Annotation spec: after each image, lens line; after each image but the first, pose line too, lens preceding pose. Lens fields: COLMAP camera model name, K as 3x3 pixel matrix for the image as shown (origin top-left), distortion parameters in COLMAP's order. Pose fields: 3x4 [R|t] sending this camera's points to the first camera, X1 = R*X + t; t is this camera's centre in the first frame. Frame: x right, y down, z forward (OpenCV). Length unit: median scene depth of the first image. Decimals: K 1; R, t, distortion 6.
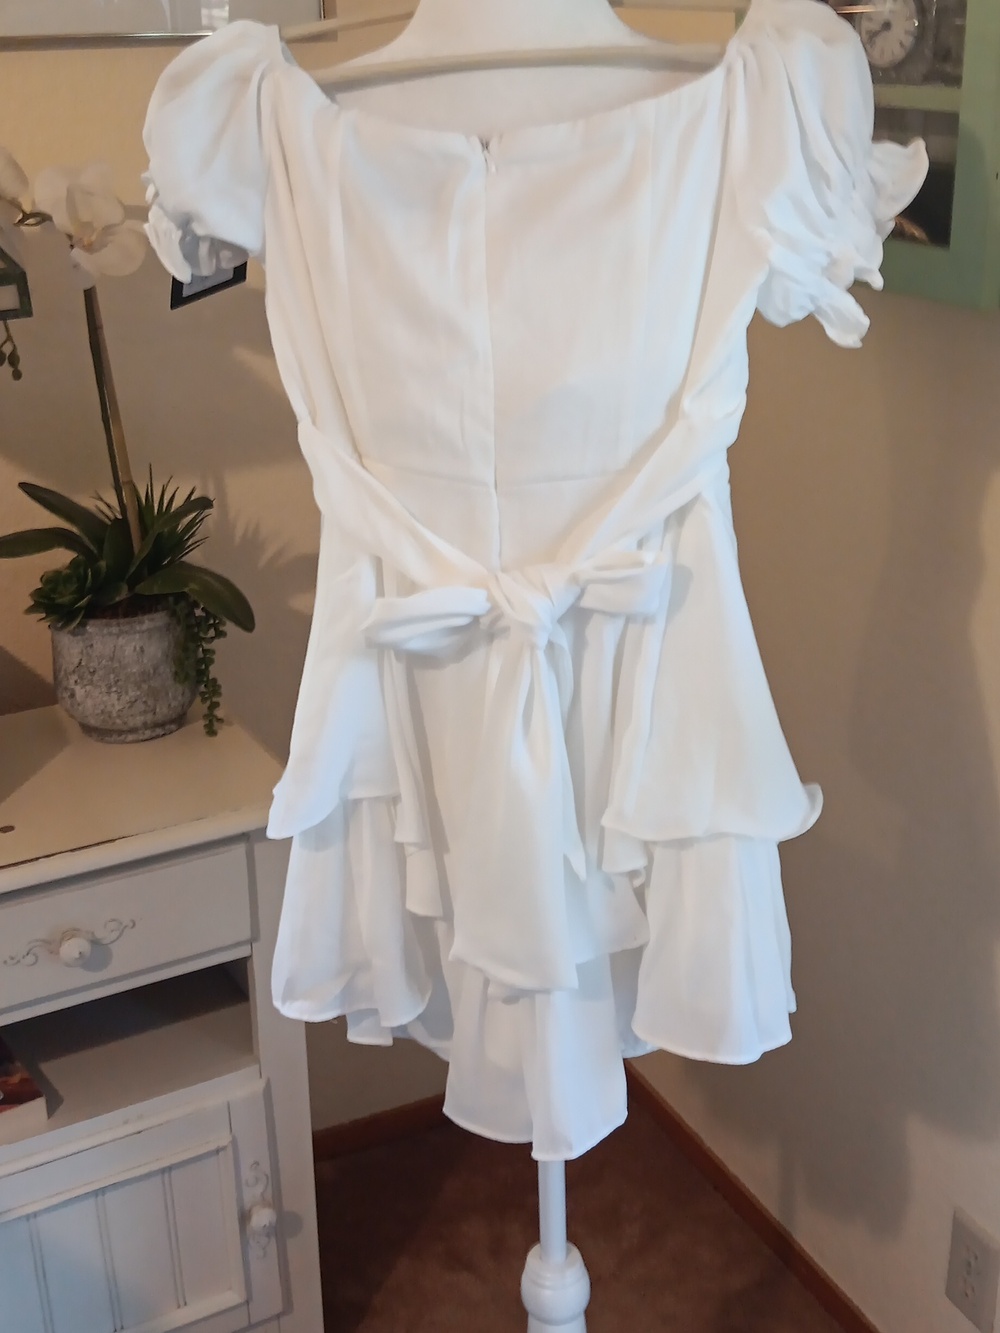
lens RADIAL K [[1794.9, 0, 500.0], [0, 1794.9, 666.5], [0, 0, 1]] dist [0.263281, -0.918135]
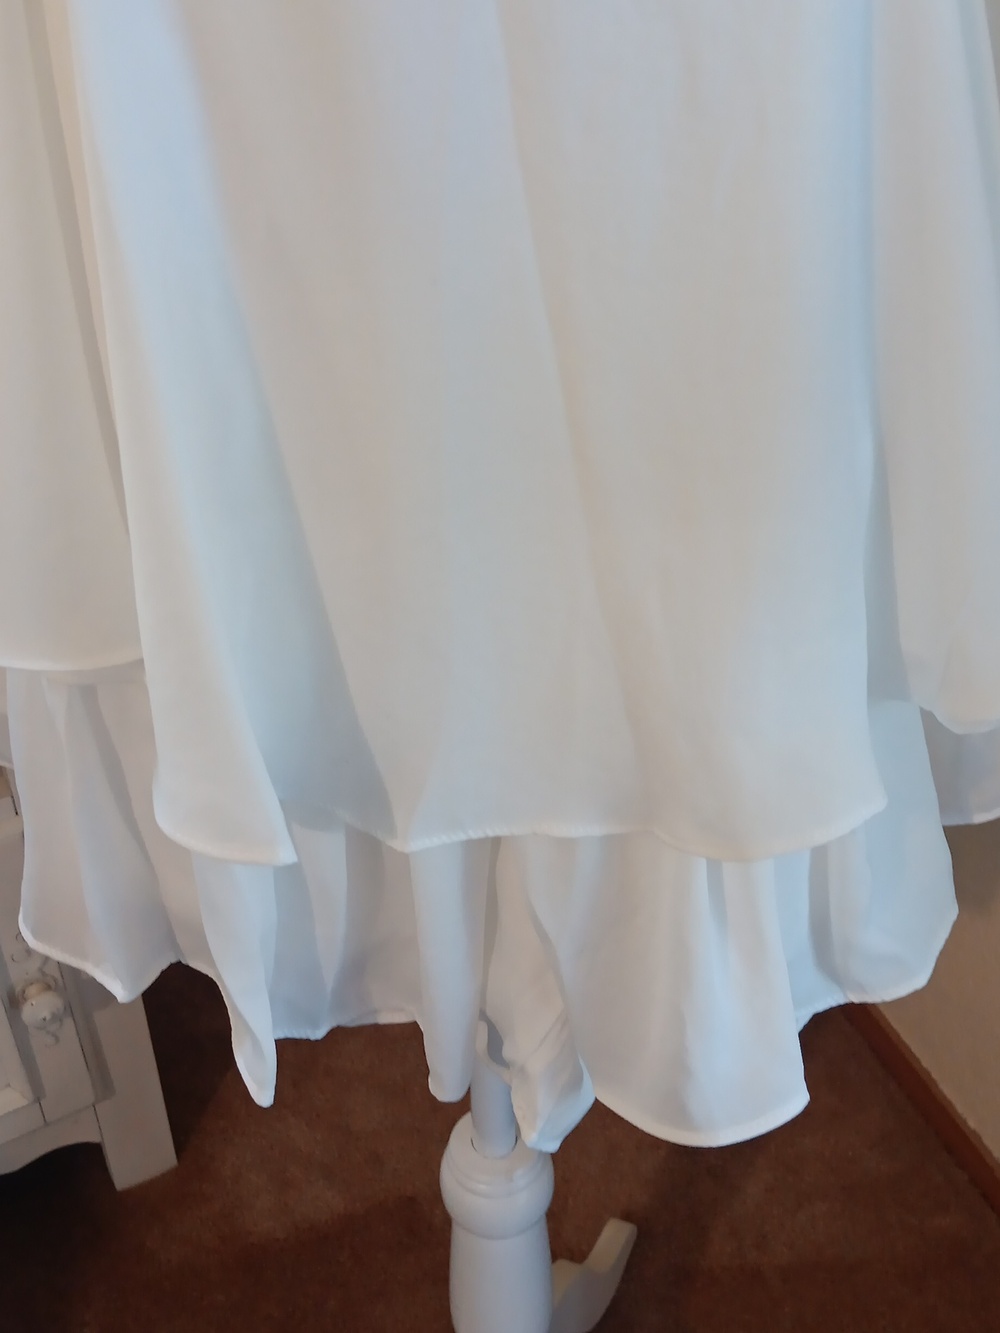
lens RADIAL K [[1794.9, 0, 500.0], [0, 1794.9, 666.5], [0, 0, 1]] dist [0.263281, -0.918135]
pose [[0.999963, 0.008079, 0.003061, 0.029694], [-0.008631, 0.950544, 0.310470, -0.015667], [-0.000402, -0.310485, 0.950578, 0.409820]]
